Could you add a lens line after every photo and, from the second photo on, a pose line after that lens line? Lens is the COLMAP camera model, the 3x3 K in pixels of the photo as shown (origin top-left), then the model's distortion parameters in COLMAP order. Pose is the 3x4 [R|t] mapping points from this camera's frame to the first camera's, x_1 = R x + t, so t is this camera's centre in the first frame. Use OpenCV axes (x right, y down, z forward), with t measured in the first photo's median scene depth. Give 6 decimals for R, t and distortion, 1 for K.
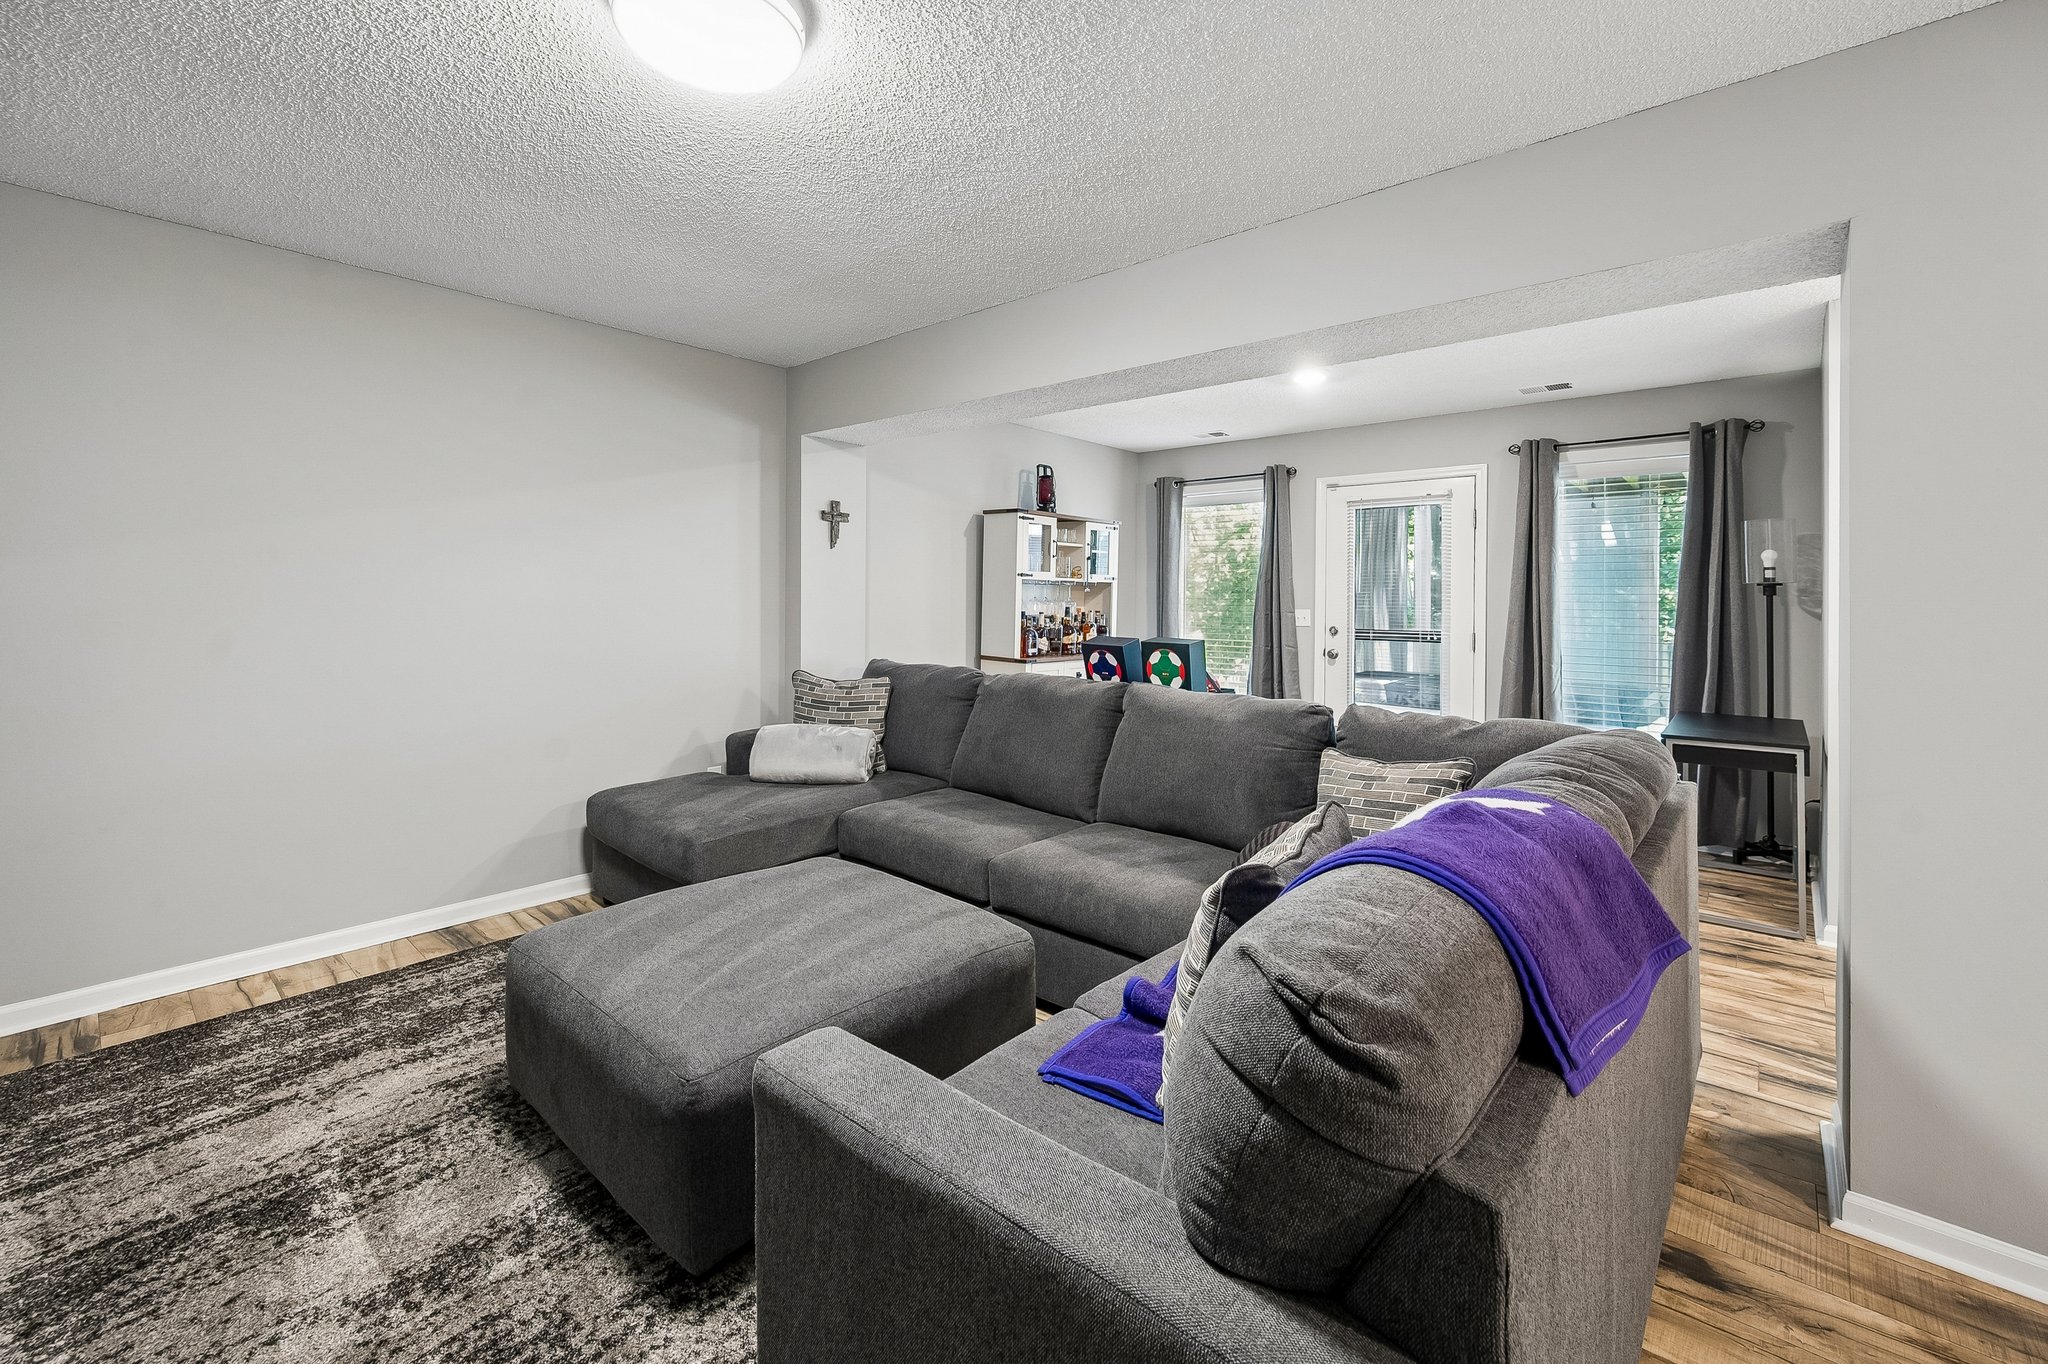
lens RADIAL K [[831.7, 0, 1022.2], [0, 831.7, 603.0], [0, 0, 1]] dist [-0.000202, -0.000015]
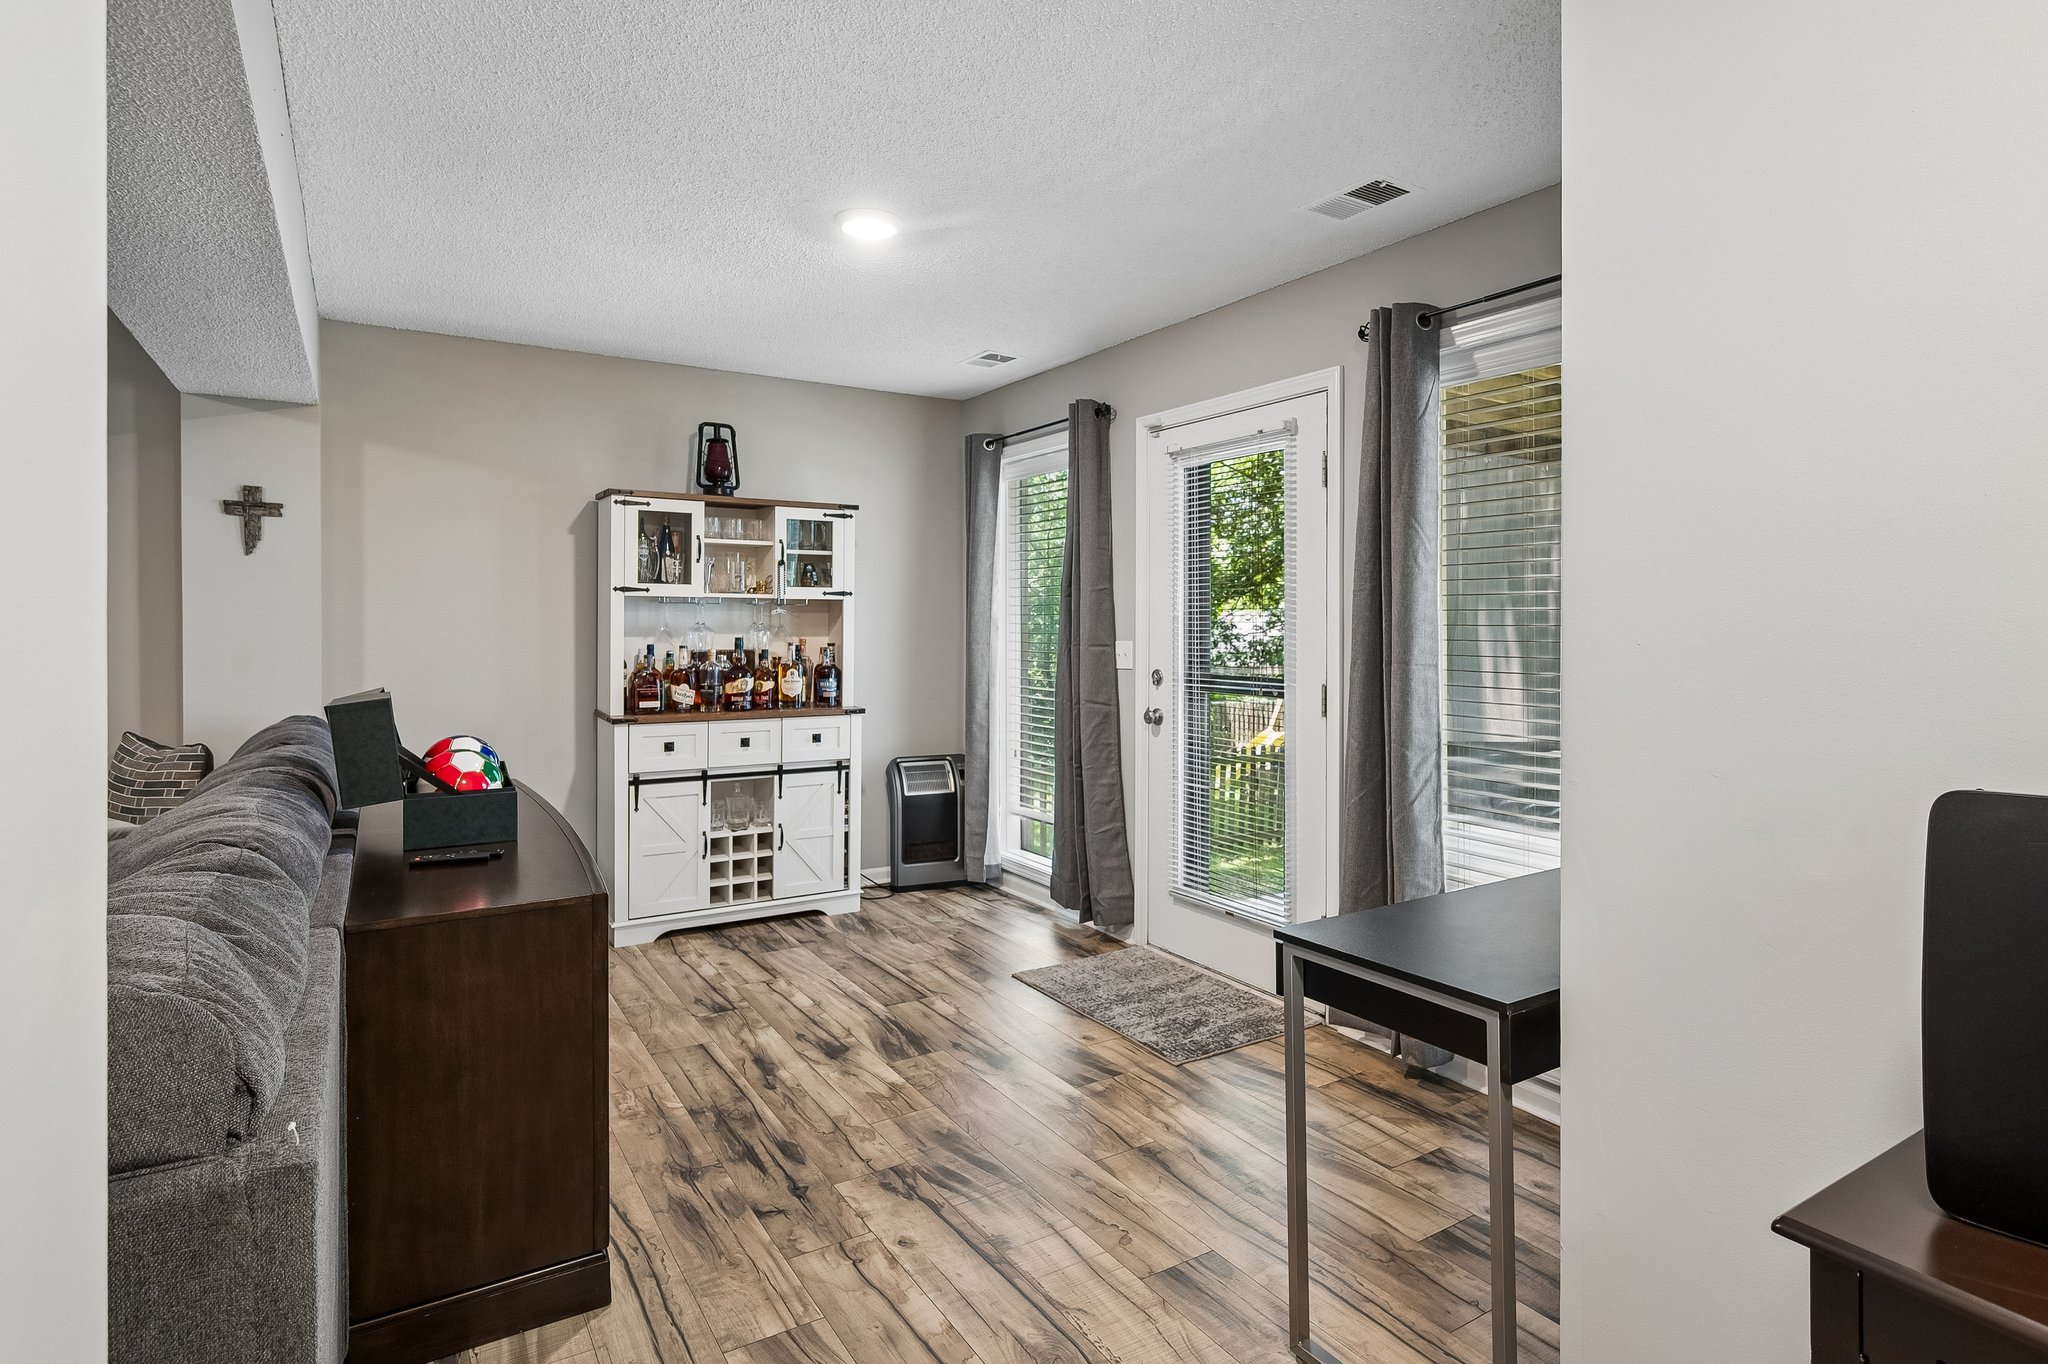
lens RADIAL K [[1070.7, 0, 1023.2], [0, 1070.7, 639.9], [0, 0, 1]] dist [0.001023, -0.000066]
pose [[0.958010, -0.004125, -0.286705, 0.517005], [0.004938, 0.999986, 0.002112, 0.005529], [0.286692, -0.003439, 0.958017, 0.262965]]
